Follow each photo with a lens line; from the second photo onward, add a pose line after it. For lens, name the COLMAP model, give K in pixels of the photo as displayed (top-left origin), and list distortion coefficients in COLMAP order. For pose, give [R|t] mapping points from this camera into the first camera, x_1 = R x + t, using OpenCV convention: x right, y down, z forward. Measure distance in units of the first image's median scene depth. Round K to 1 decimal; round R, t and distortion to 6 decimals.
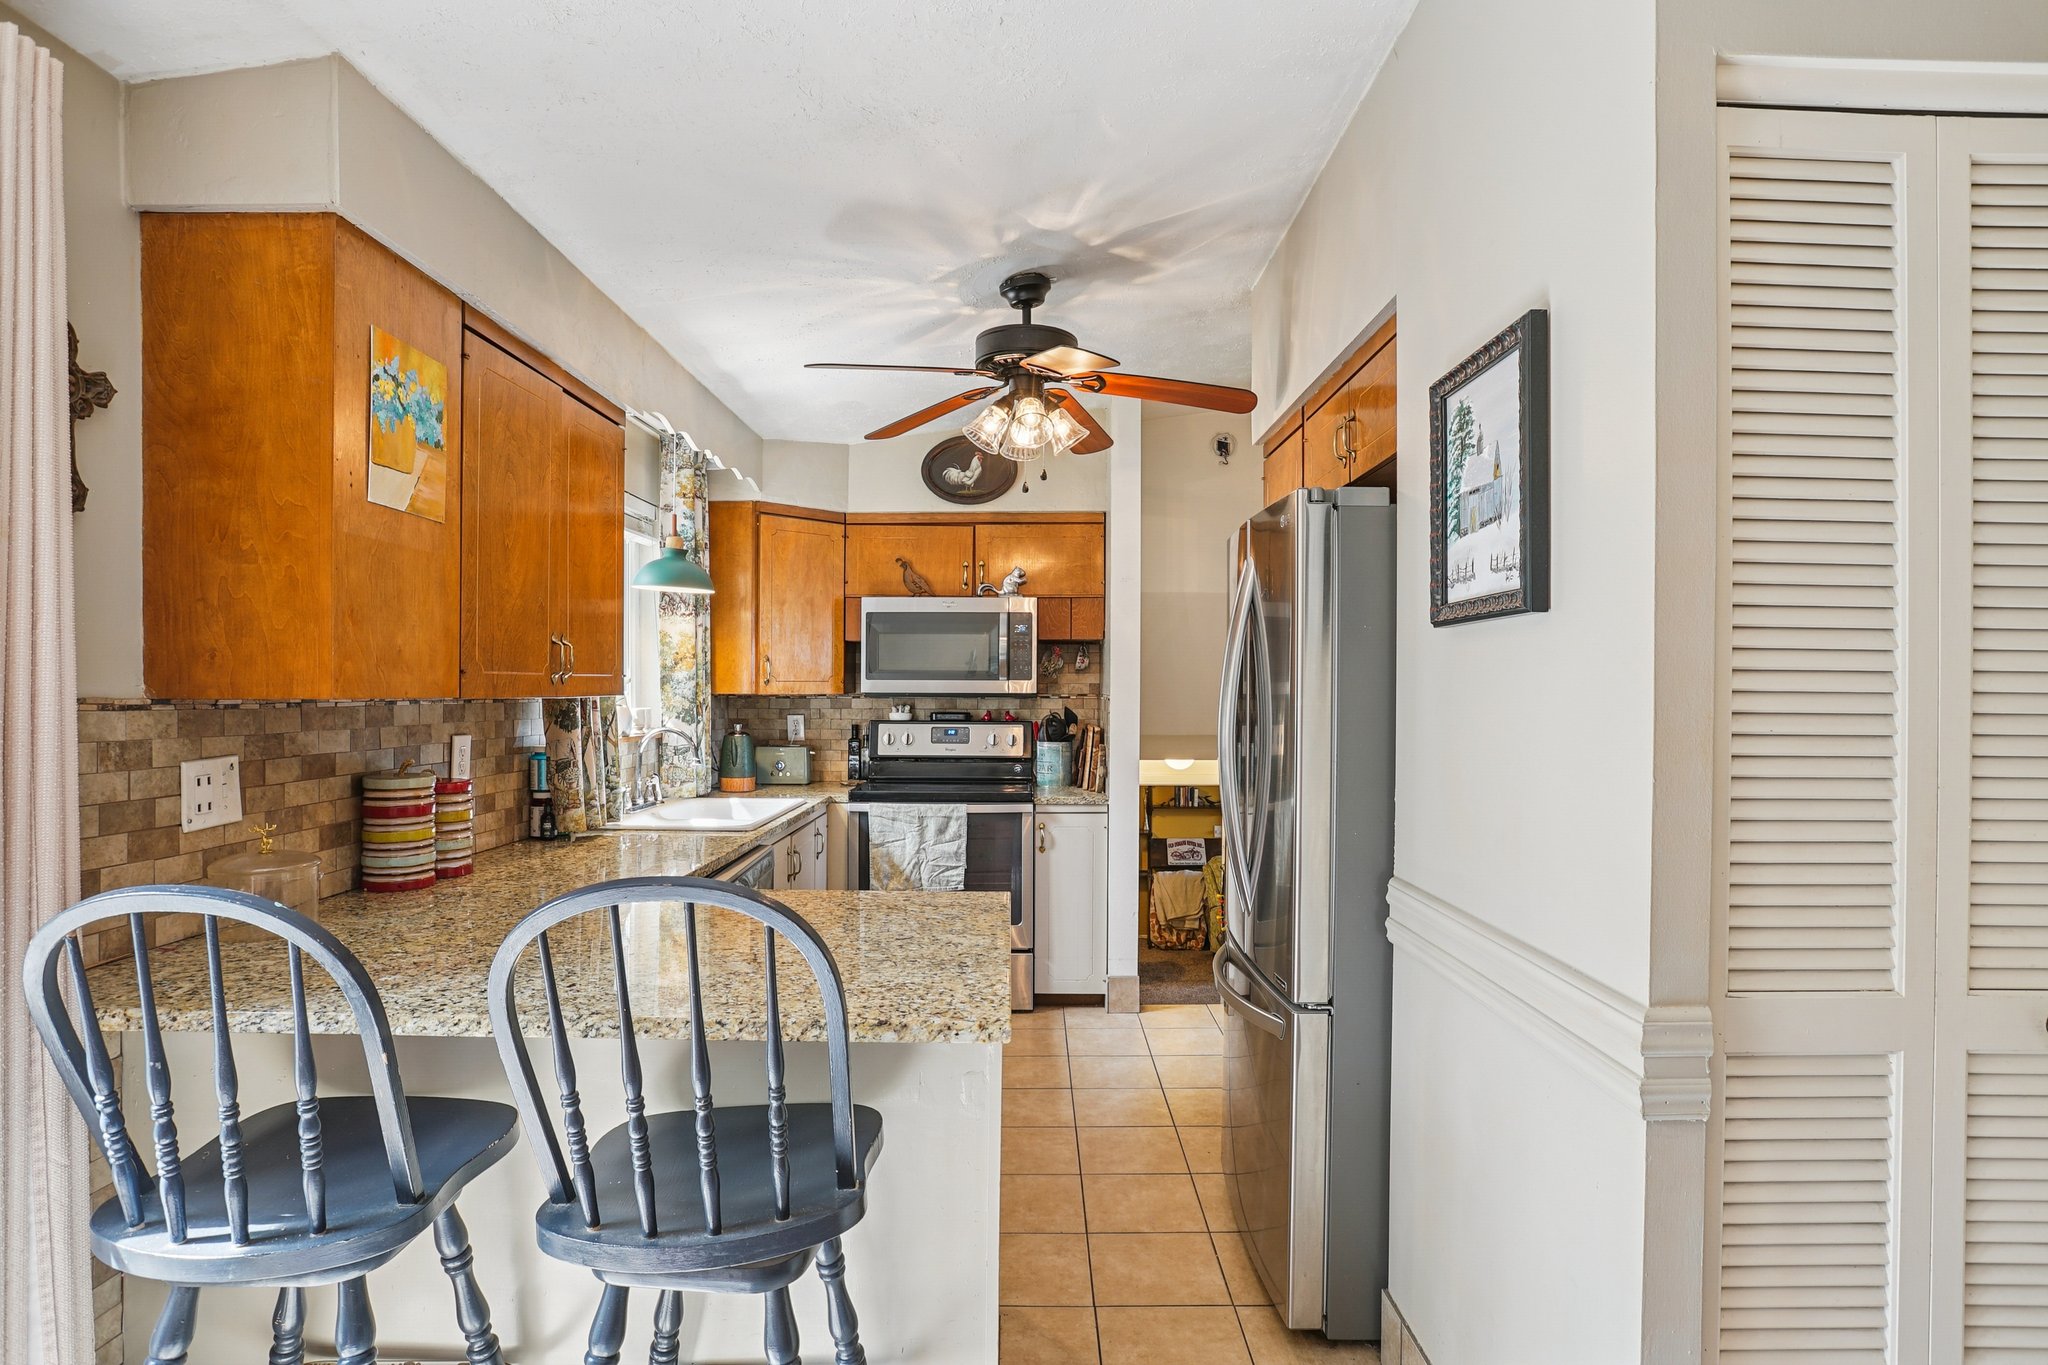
lens RADIAL K [[1062.0, 0, 1023.3], [0, 1062.0, 686.7], [0, 0, 1]] dist [-0.037563, 0.006348]
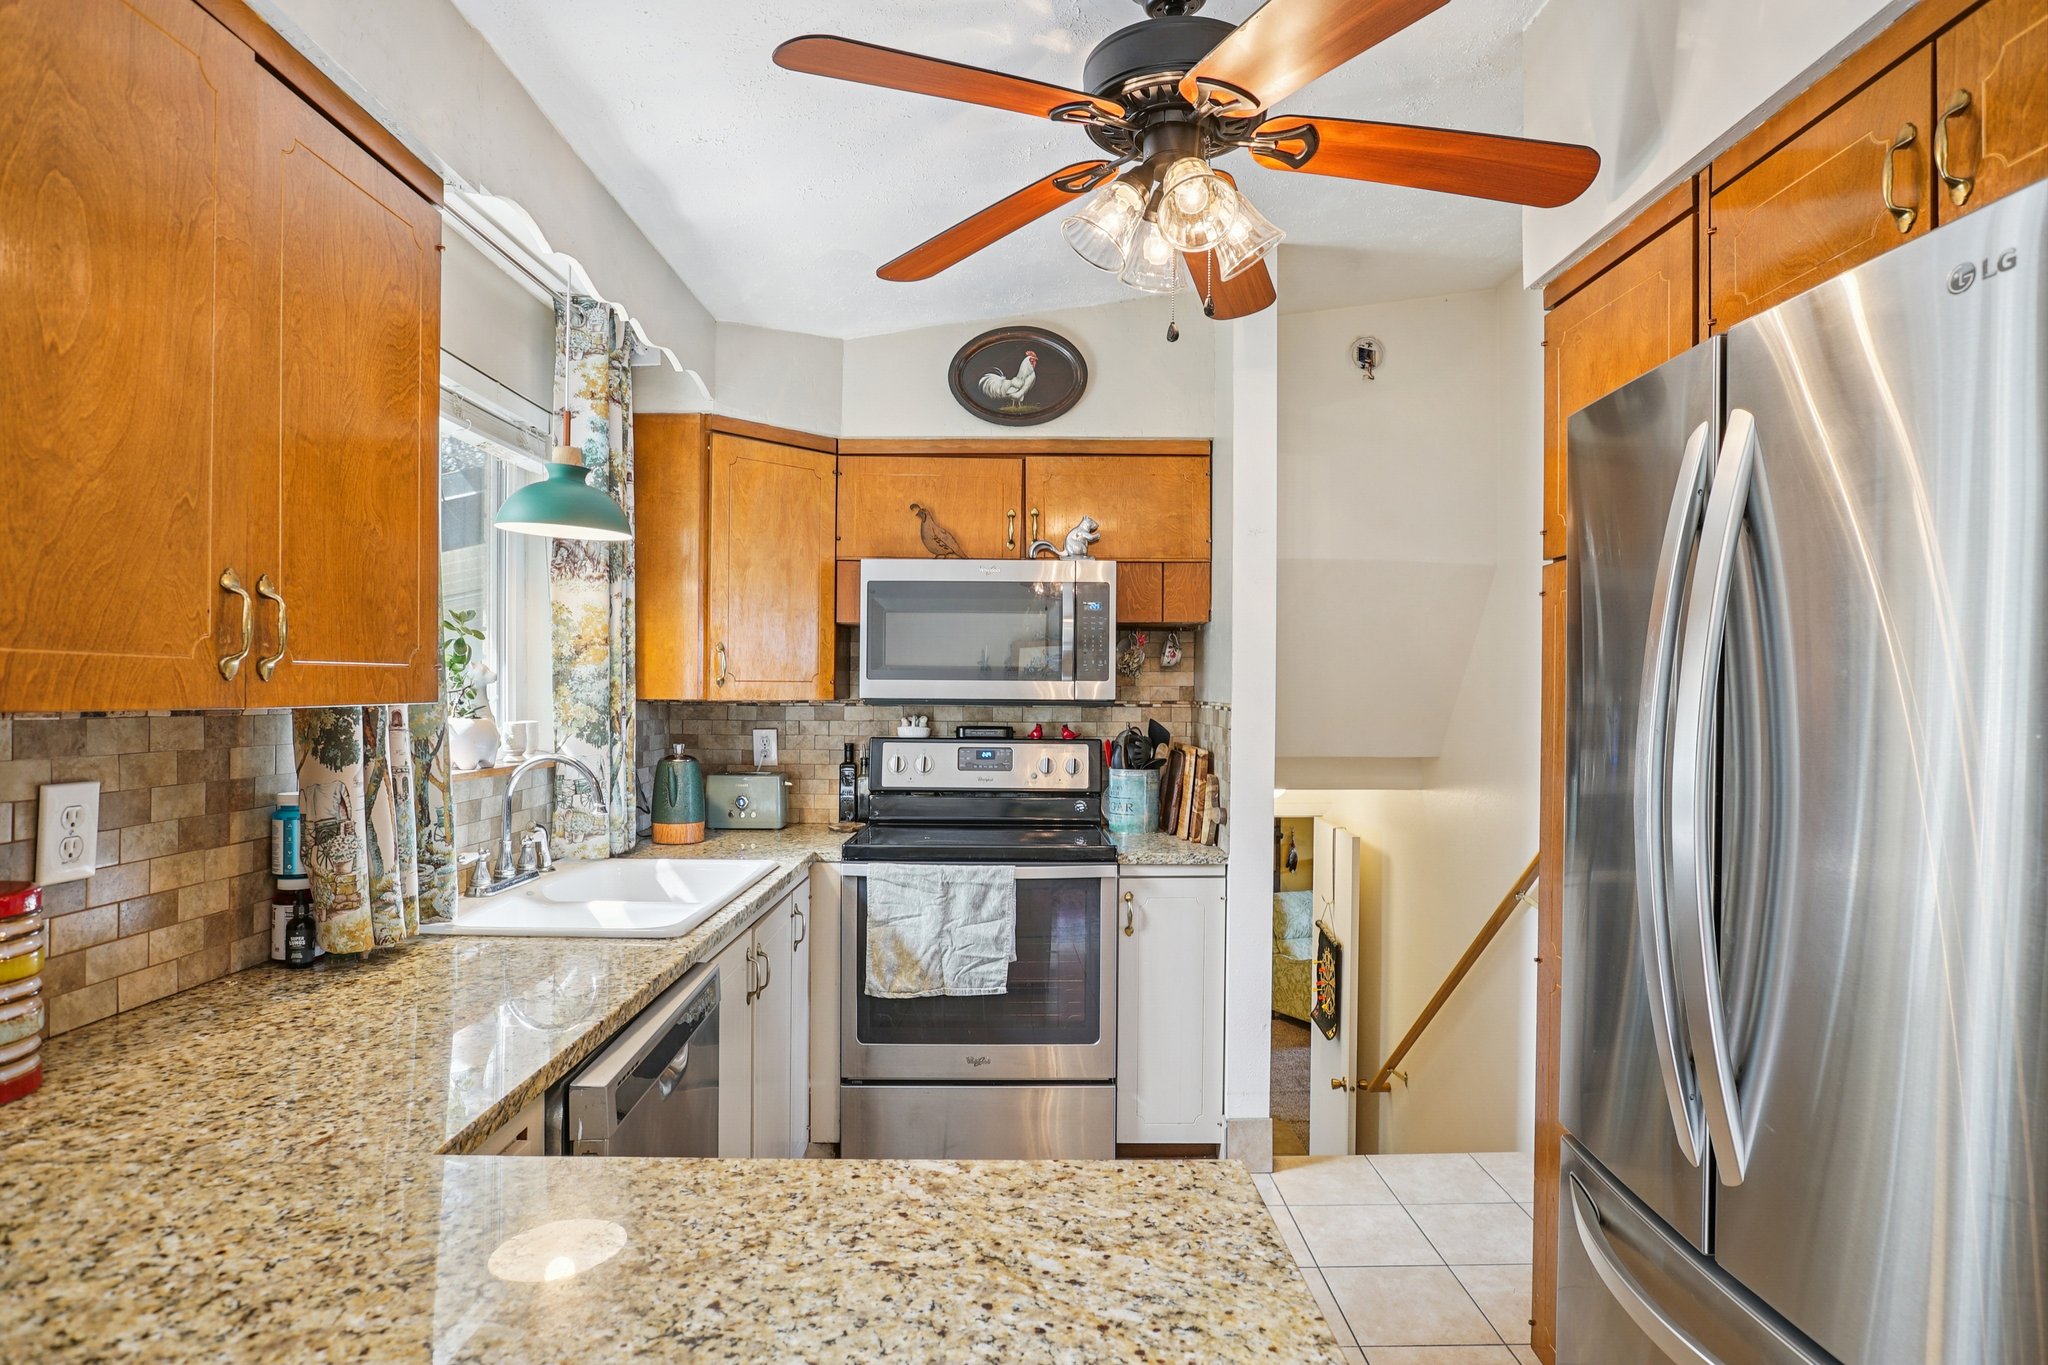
lens RADIAL K [[1100.4, 0, 1024.0], [0, 1100.4, 689.2], [0, 0, 1]] dist [-0.021115, 0.001142]
pose [[0.999907, 0.003131, 0.013248, -0.061511], [-0.003101, 0.999993, -0.002265, 0.001247], [-0.013255, 0.002224, 0.999910, 0.314413]]
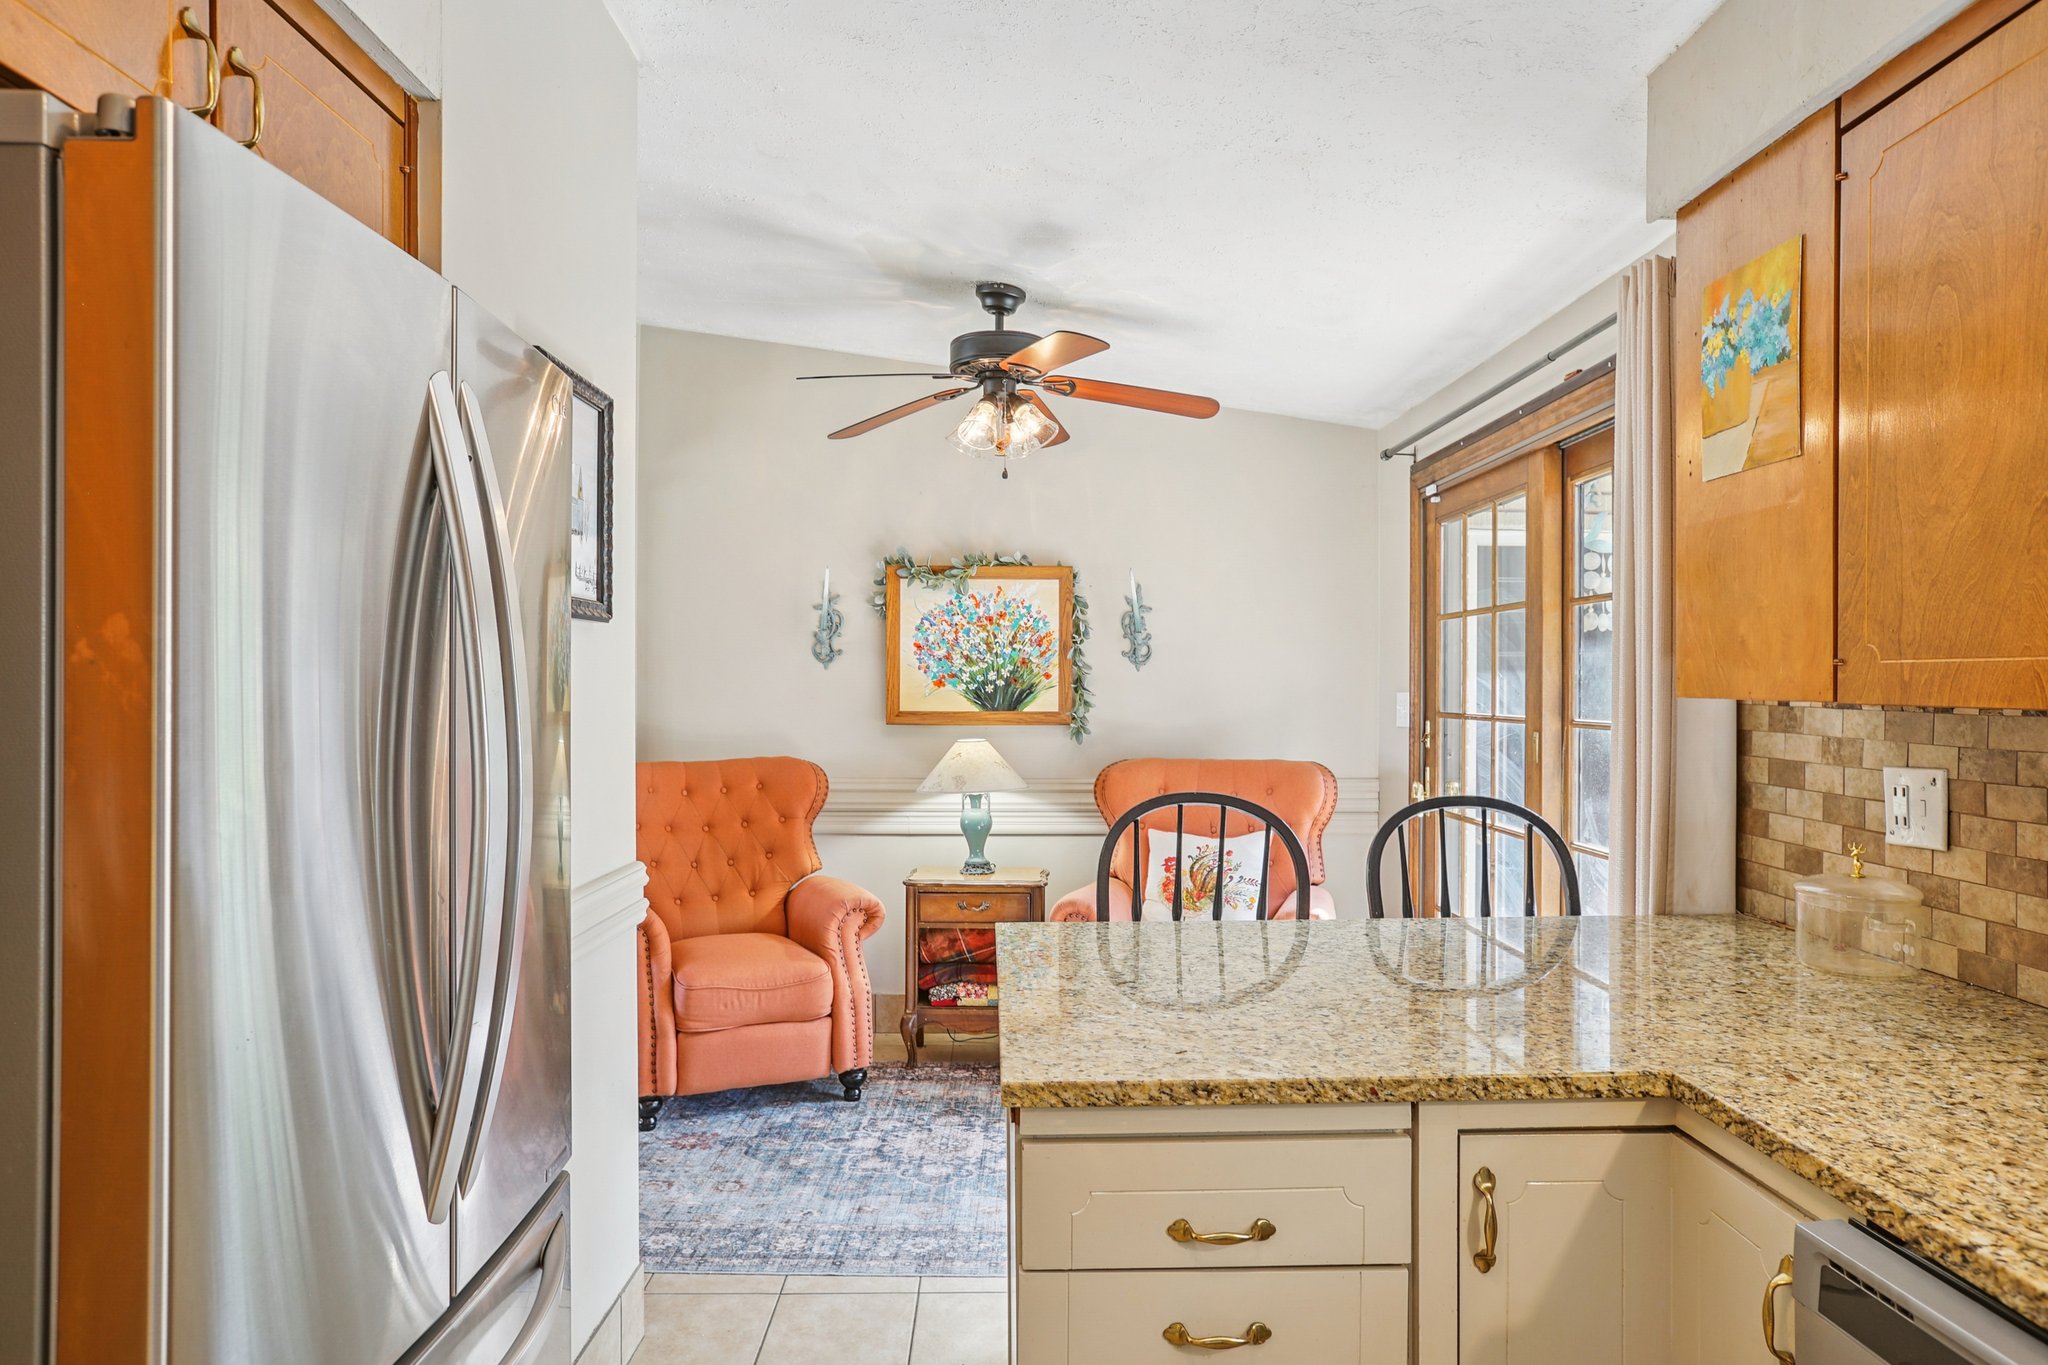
lens RADIAL K [[1210.1, 0, 1024.3], [0, 1210.1, 686.6], [0, 0, 1]] dist [-0.025607, 0.002822]
pose [[-0.999717, -0.005751, -0.023097, -0.004144], [-0.005778, 0.999983, 0.001131, 0.001659], [0.023091, 0.001264, -0.999733, 0.904592]]
